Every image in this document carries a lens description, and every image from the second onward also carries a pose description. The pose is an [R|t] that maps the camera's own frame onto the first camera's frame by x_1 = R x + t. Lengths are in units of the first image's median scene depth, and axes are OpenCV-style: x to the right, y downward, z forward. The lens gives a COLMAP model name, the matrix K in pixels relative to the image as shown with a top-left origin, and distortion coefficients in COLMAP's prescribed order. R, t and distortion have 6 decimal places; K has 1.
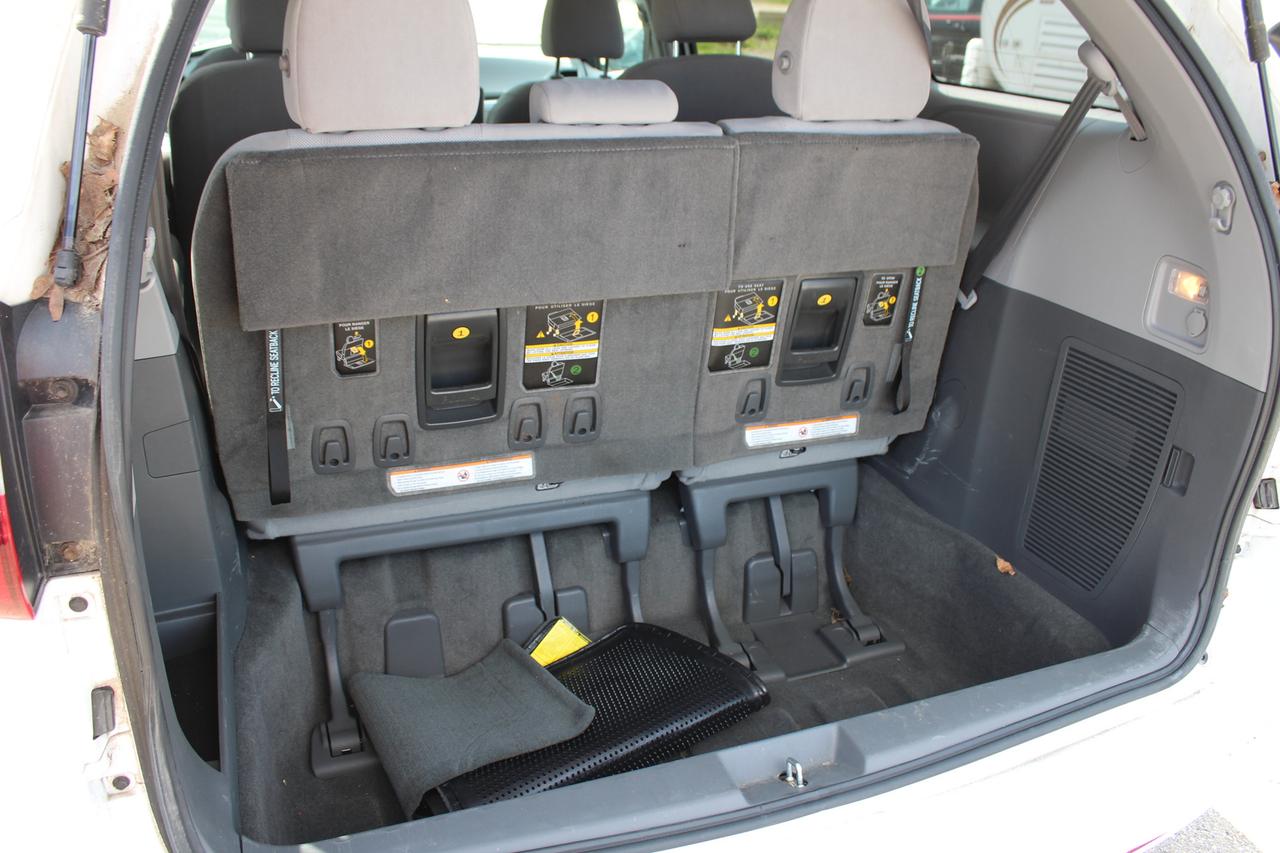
lens RADIAL K [[1068.6, 0, 650.9], [0, 1068.6, 406.2], [0, 0, 1]] dist [-0.169588, 0.151835]
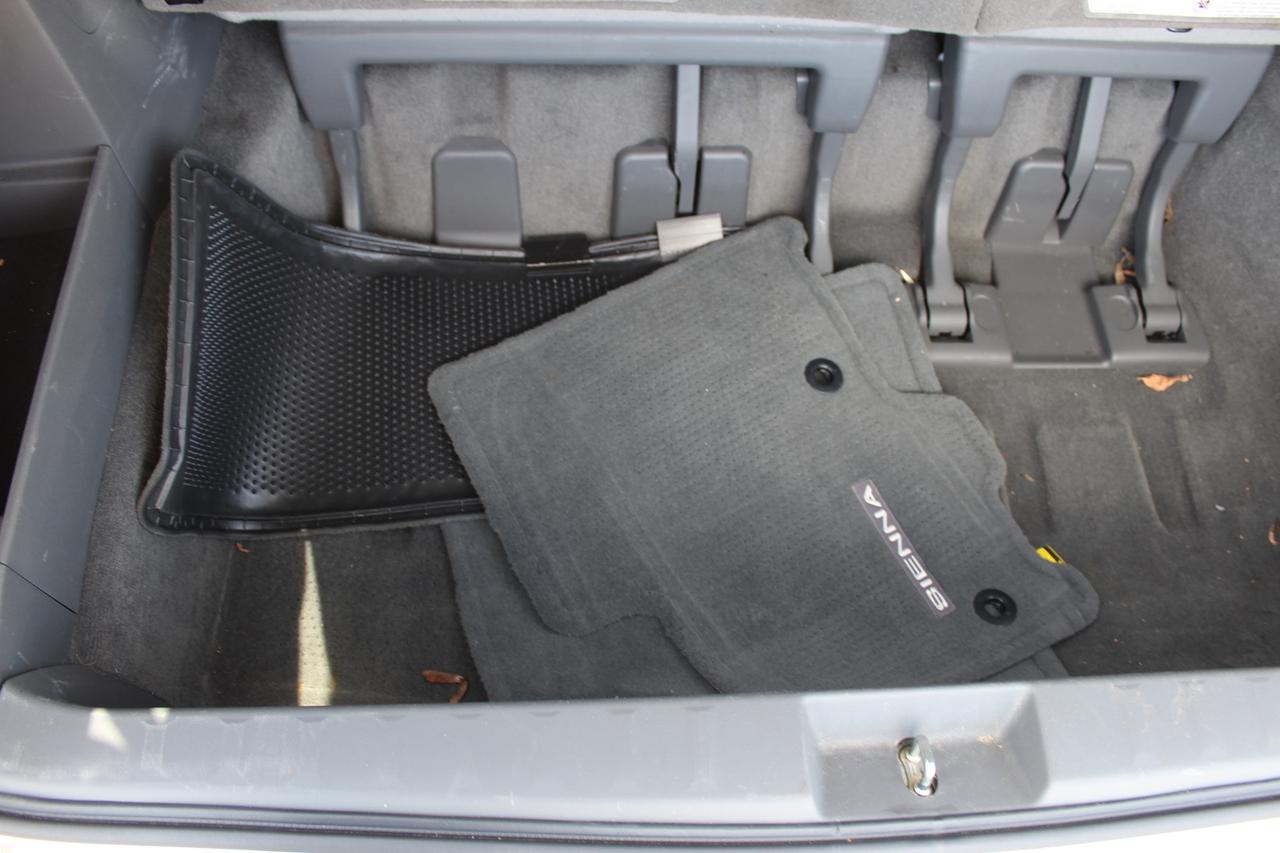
lens RADIAL K [[1068.6, 0, 650.9], [0, 1068.6, 406.2], [0, 0, 1]] dist [-0.169588, 0.151835]
pose [[0.949383, 0.286976, -0.127733, 0.005399], [-0.145081, 0.761264, 0.632004, -0.101609], [0.278609, -0.581482, 0.764366, 0.413755]]
